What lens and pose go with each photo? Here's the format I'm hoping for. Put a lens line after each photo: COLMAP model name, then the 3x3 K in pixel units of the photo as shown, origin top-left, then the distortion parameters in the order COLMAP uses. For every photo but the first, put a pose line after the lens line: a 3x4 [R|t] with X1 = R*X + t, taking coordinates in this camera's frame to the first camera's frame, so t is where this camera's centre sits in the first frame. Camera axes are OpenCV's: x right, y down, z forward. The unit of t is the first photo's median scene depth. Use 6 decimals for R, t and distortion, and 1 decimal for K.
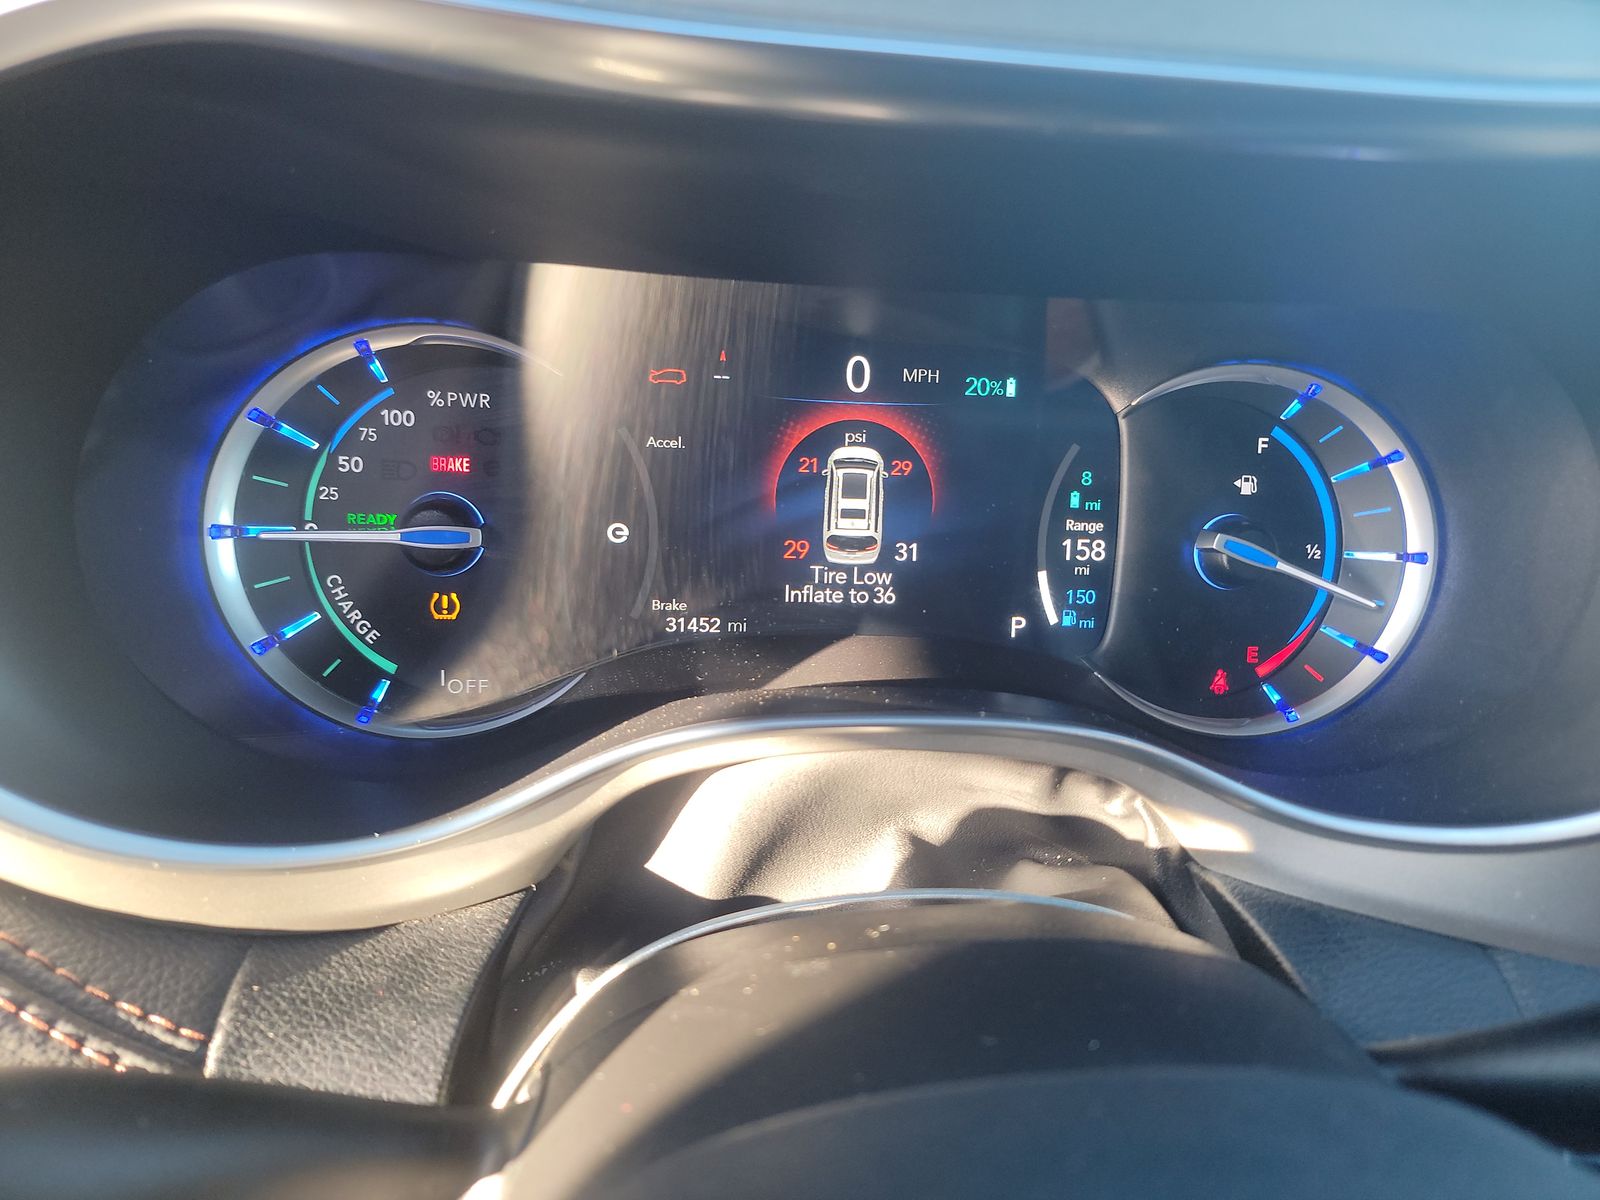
lens RADIAL K [[1146.2, 0, 800.0], [0, 1146.2, 600.0], [0, 0, 1]] dist [0.047286, -0.005974]
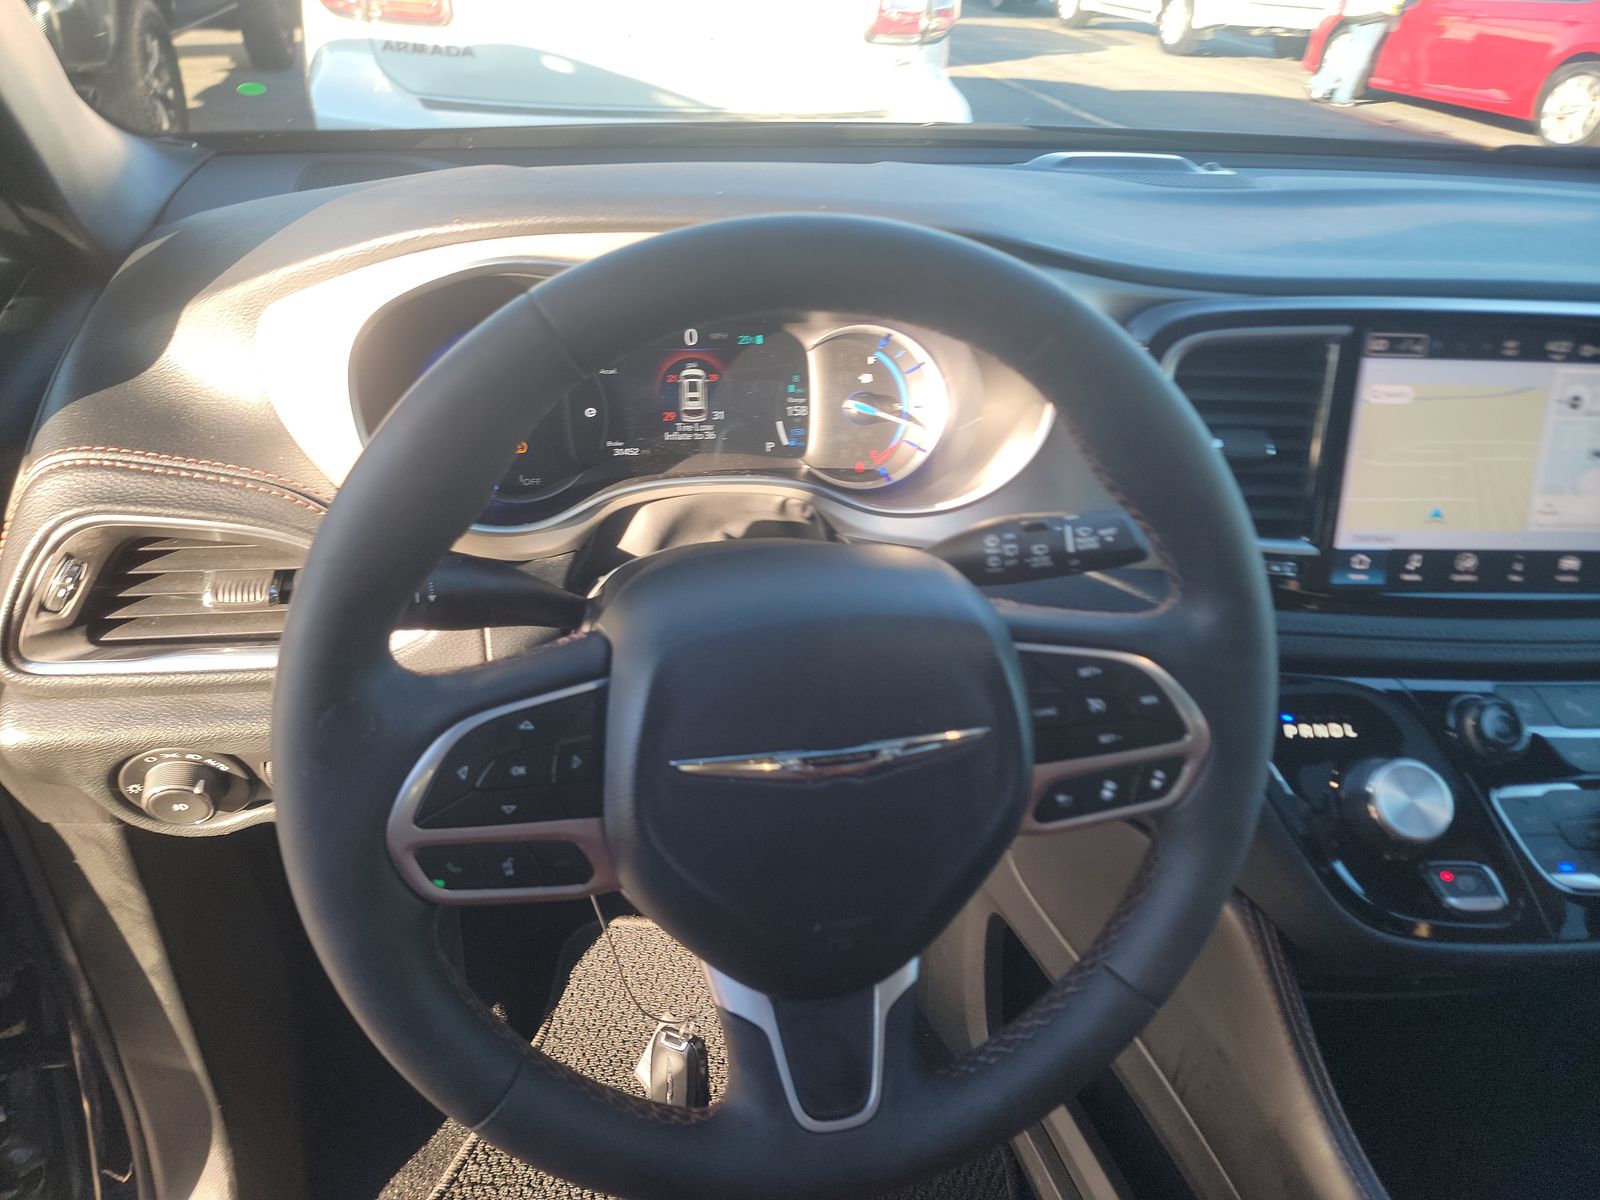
lens RADIAL K [[1125.4, 0, 800.0], [0, 1125.4, 600.0], [0, 0, 1]] dist [0.056202, 0.001205]
pose [[0.991347, -0.068070, 0.112240, -0.021821], [0.057114, 0.993537, 0.098097, 0.112222], [-0.118192, -0.090838, 0.988827, -1.262950]]
